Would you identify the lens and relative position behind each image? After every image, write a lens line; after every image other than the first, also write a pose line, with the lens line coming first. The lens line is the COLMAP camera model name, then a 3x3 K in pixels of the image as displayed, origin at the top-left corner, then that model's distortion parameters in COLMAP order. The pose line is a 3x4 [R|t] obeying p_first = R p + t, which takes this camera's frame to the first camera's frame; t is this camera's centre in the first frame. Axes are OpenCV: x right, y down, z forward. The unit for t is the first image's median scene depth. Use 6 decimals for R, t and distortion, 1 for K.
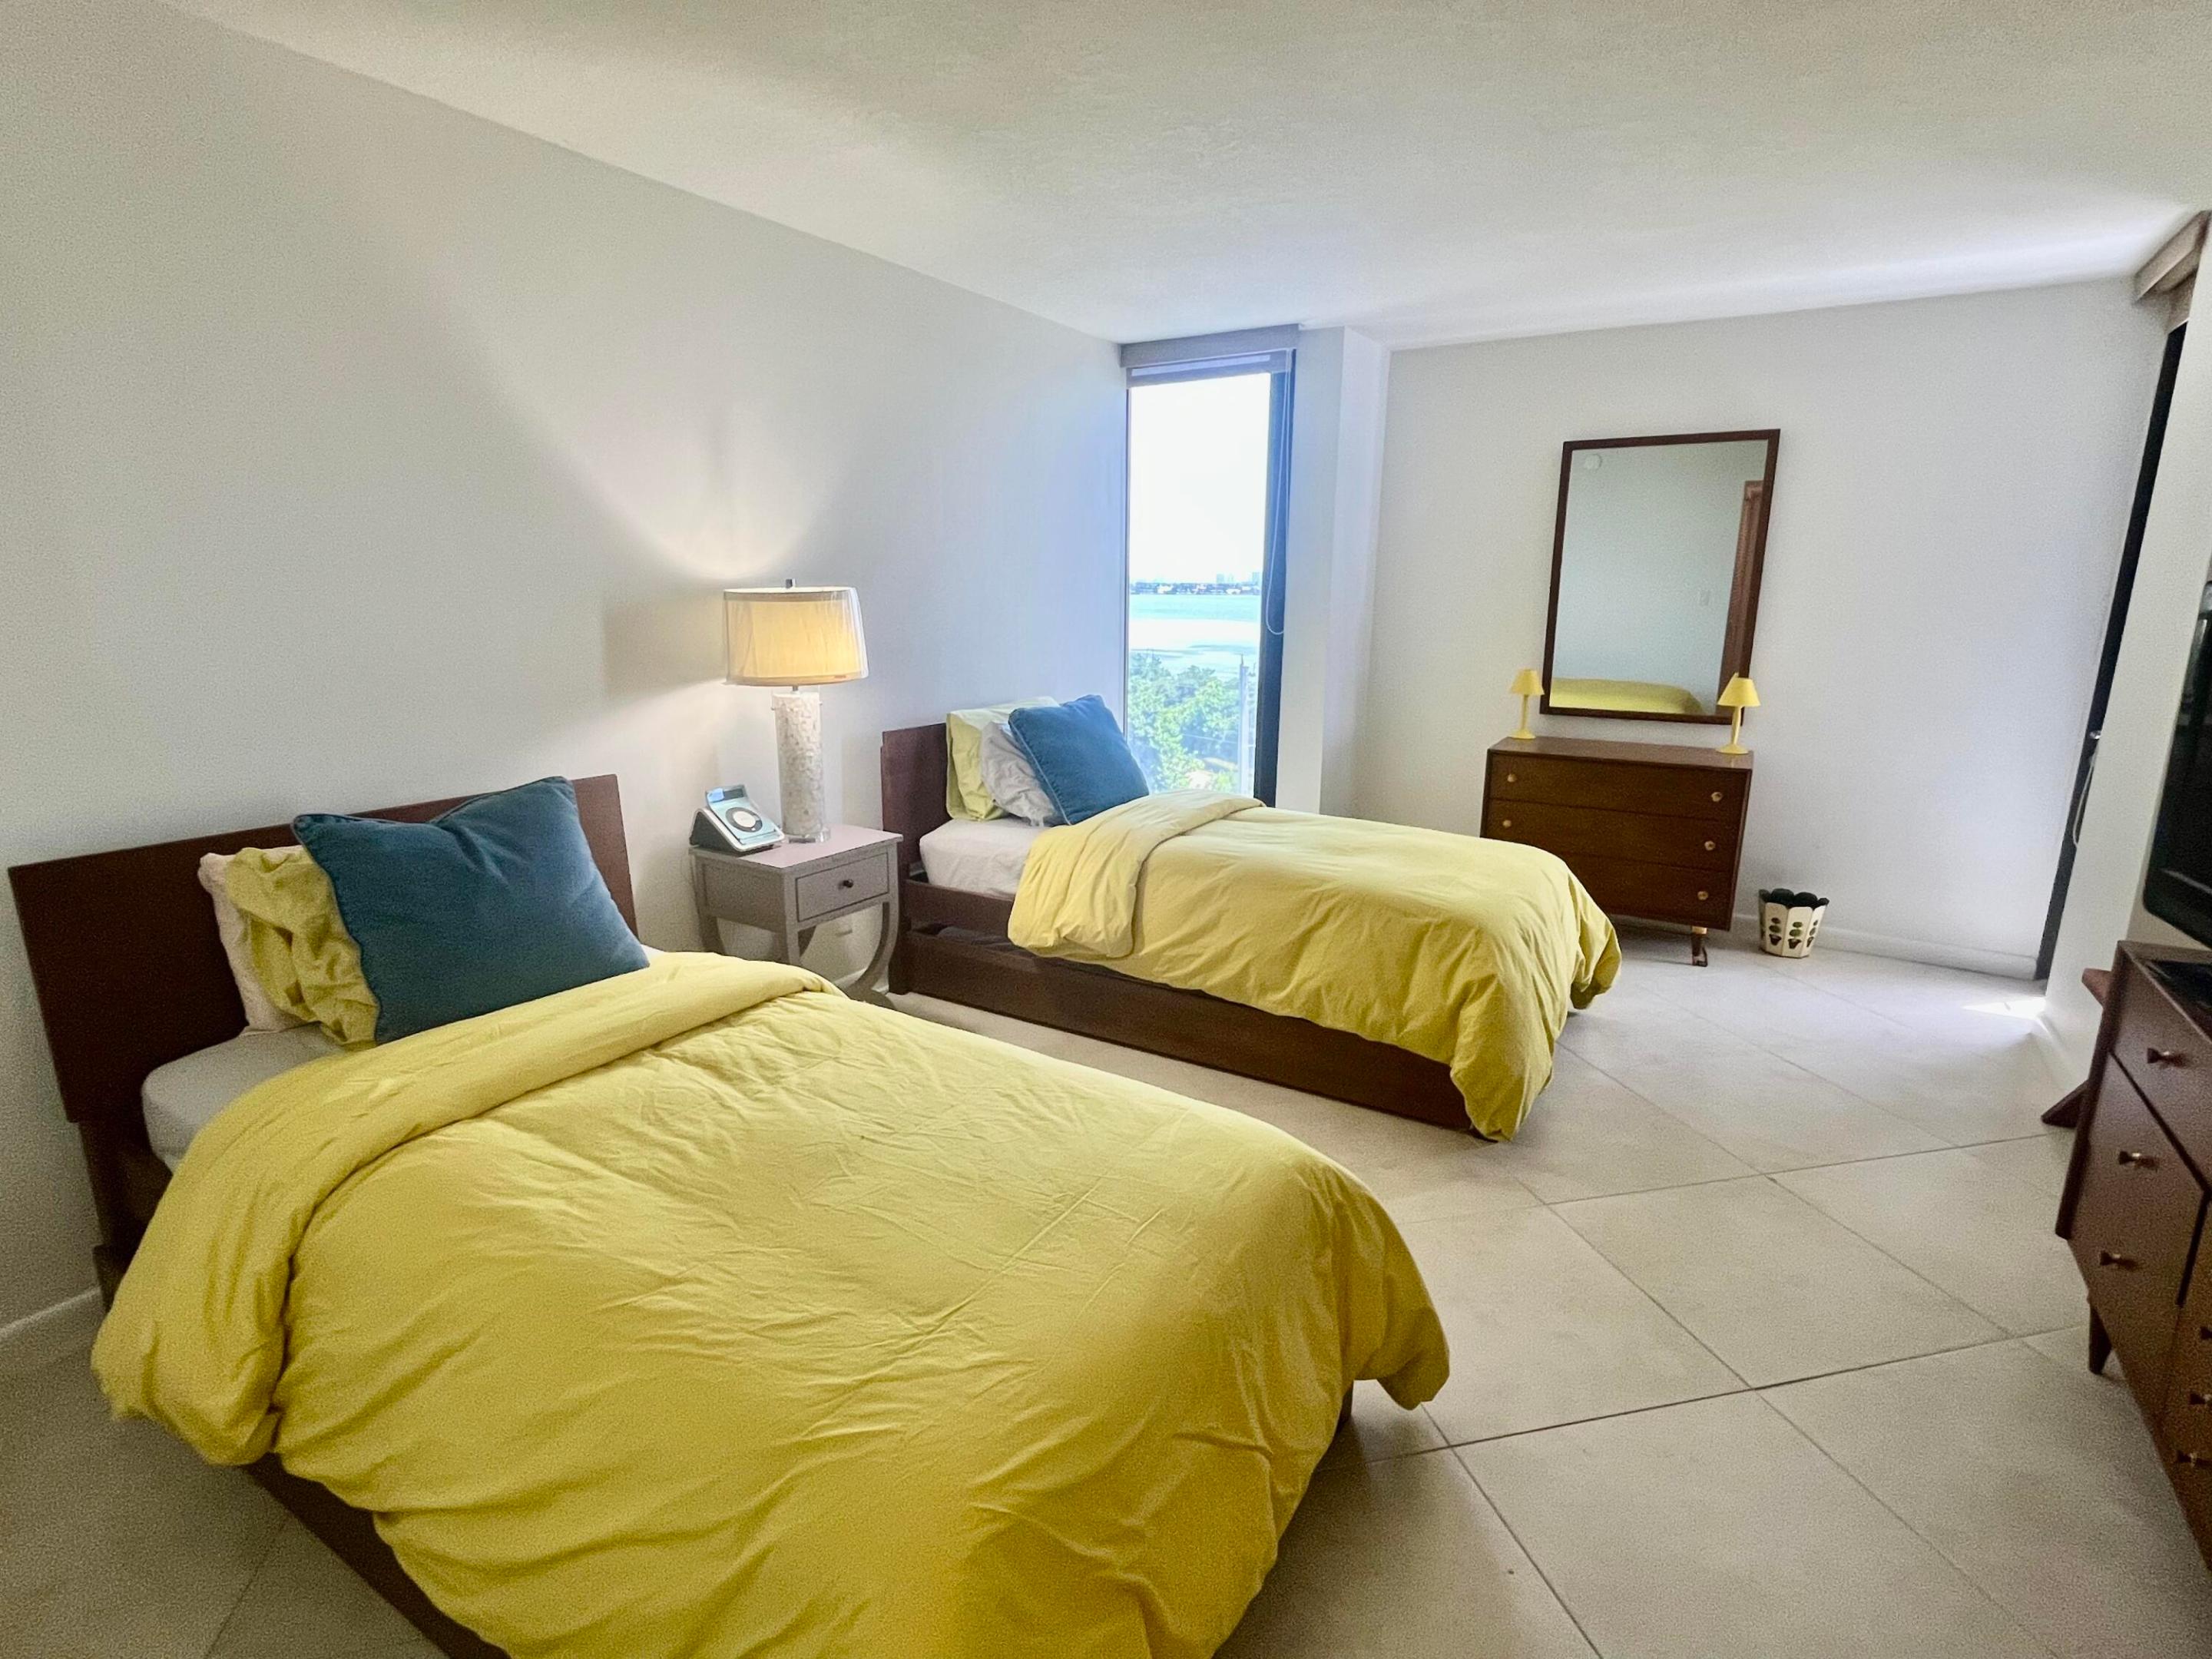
lens RADIAL K [[1082.4, 0, 1095.4], [0, 1082.4, 827.1], [0, 0, 1]] dist [-0.001896, -0.000114]
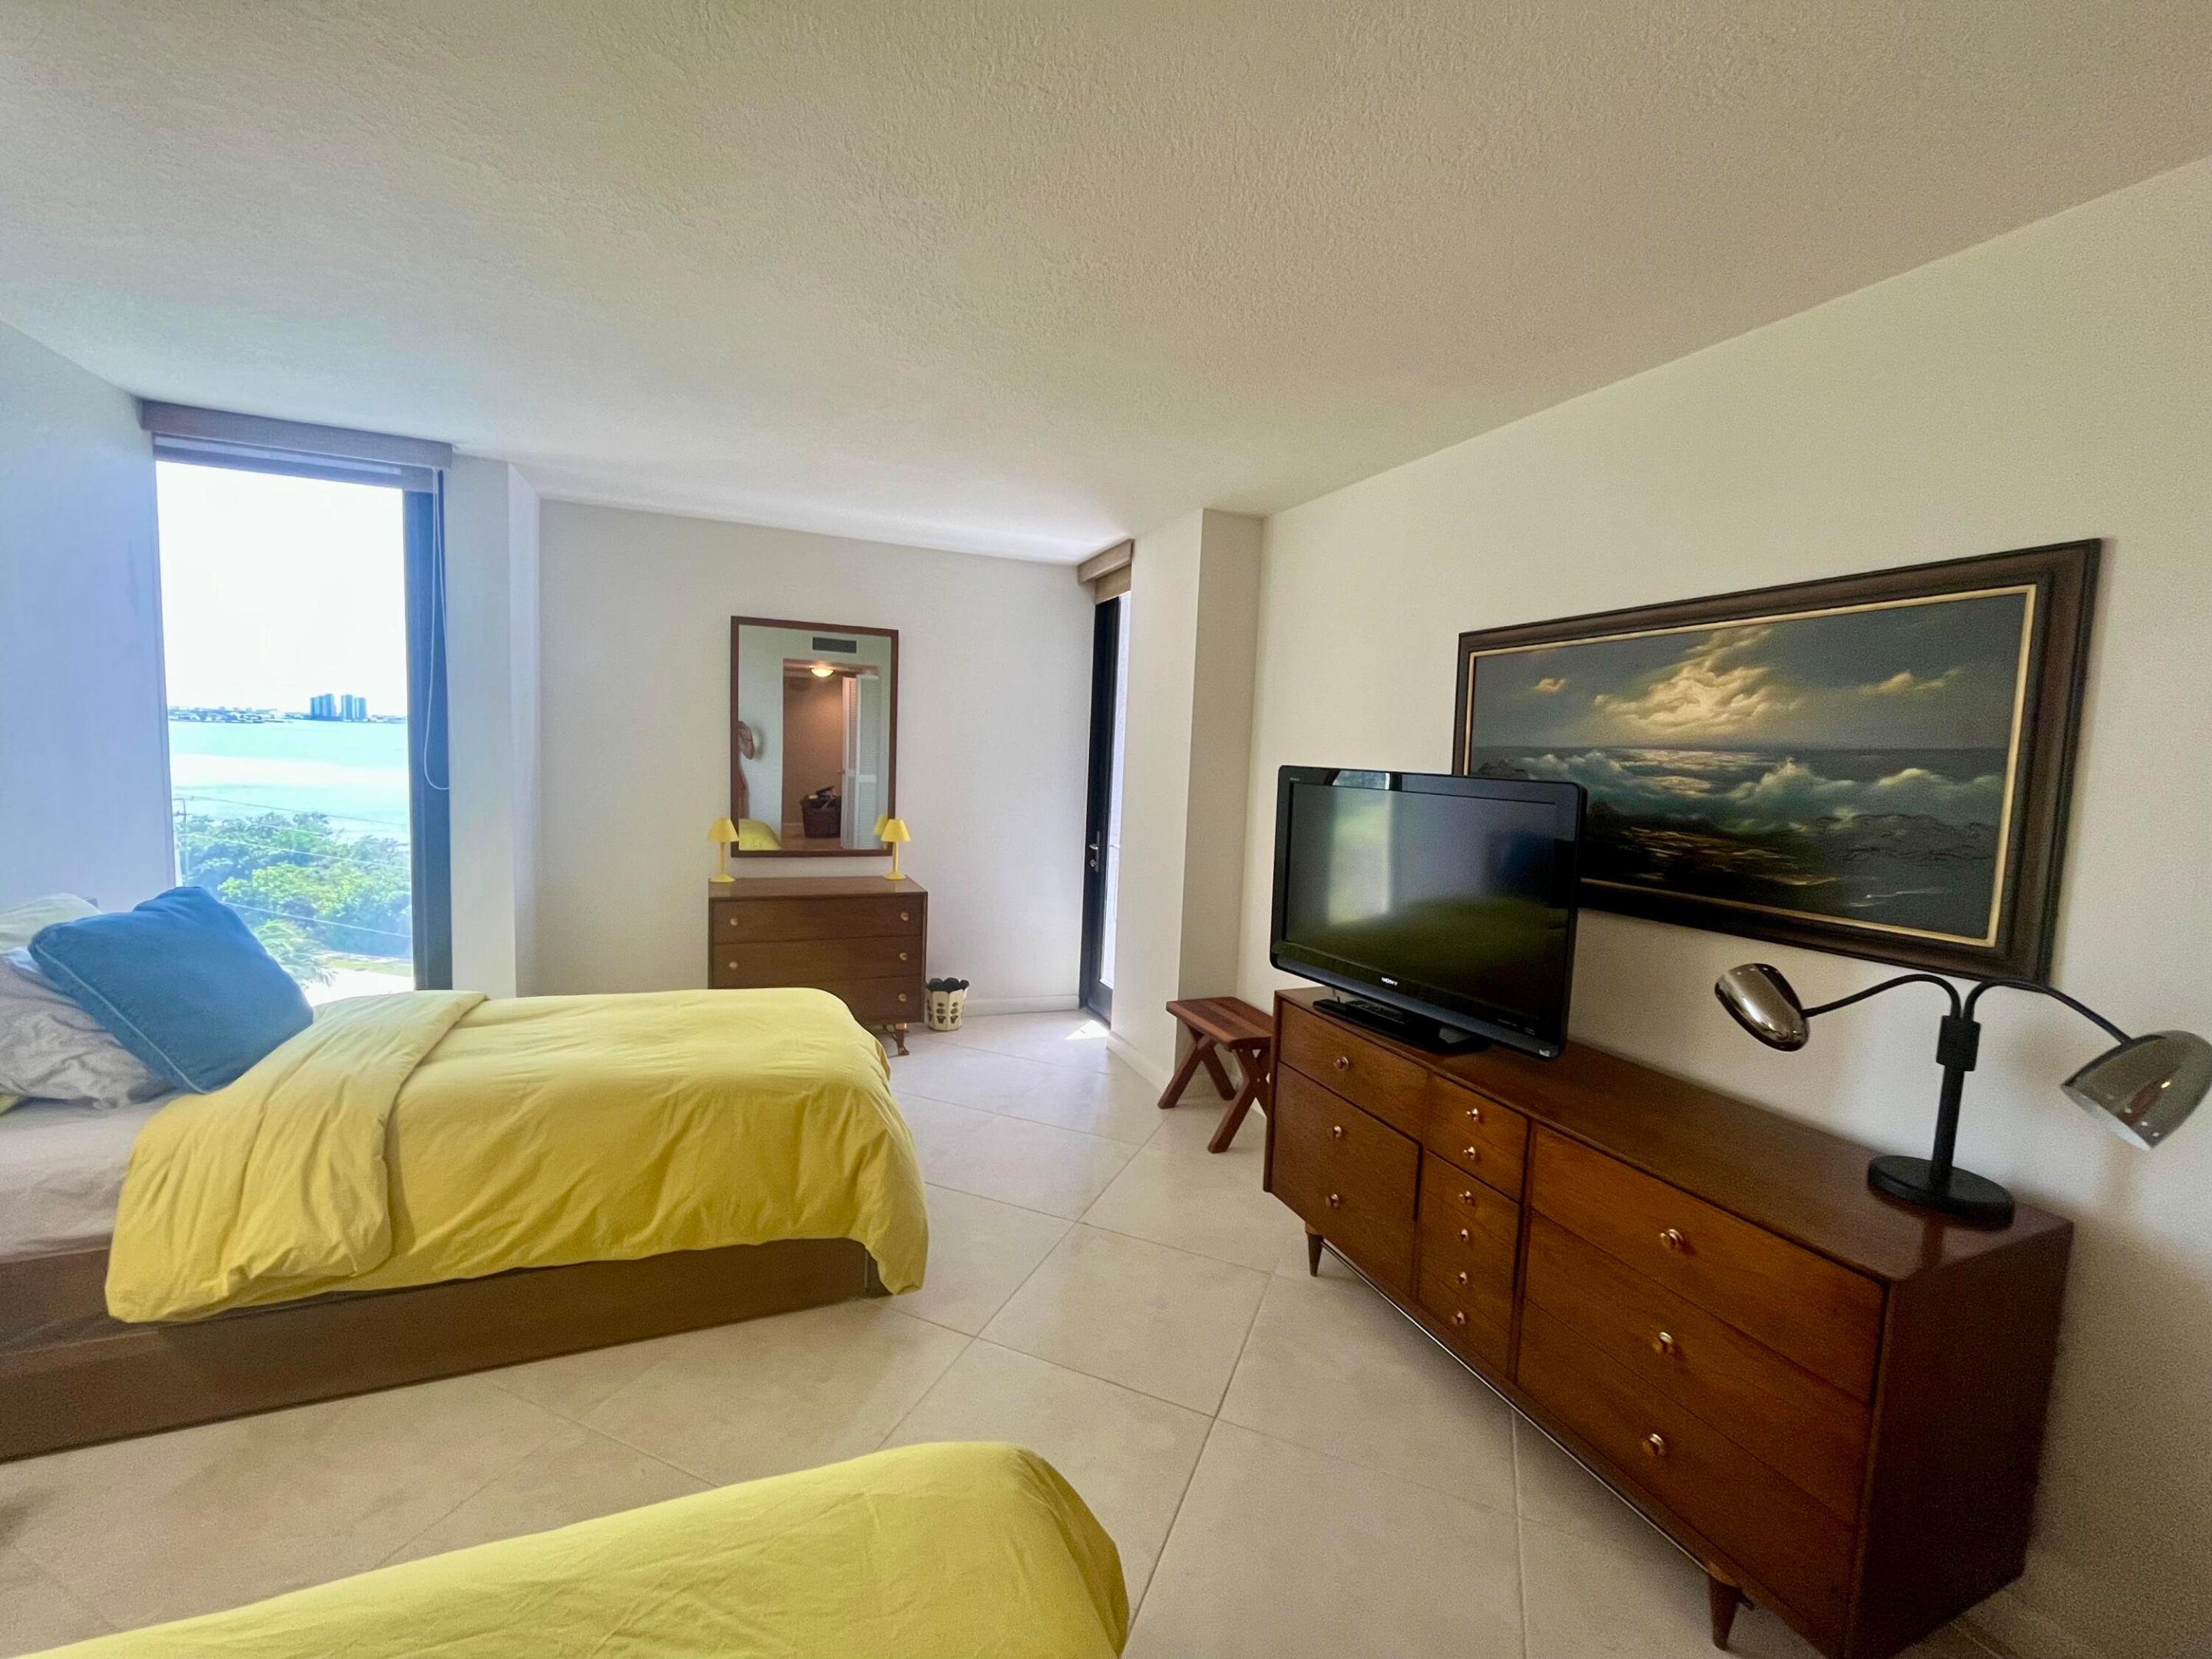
lens RADIAL K [[903.6, 0, 1099.5], [0, 903.6, 827.0], [0, 0, 1]] dist [-0.002742, 0.000258]
pose [[0.583047, -0.051006, 0.810836, -0.135510], [0.138529, 0.989654, -0.037357, -0.062697], [-0.800541, 0.134105, 0.584080, 0.214874]]
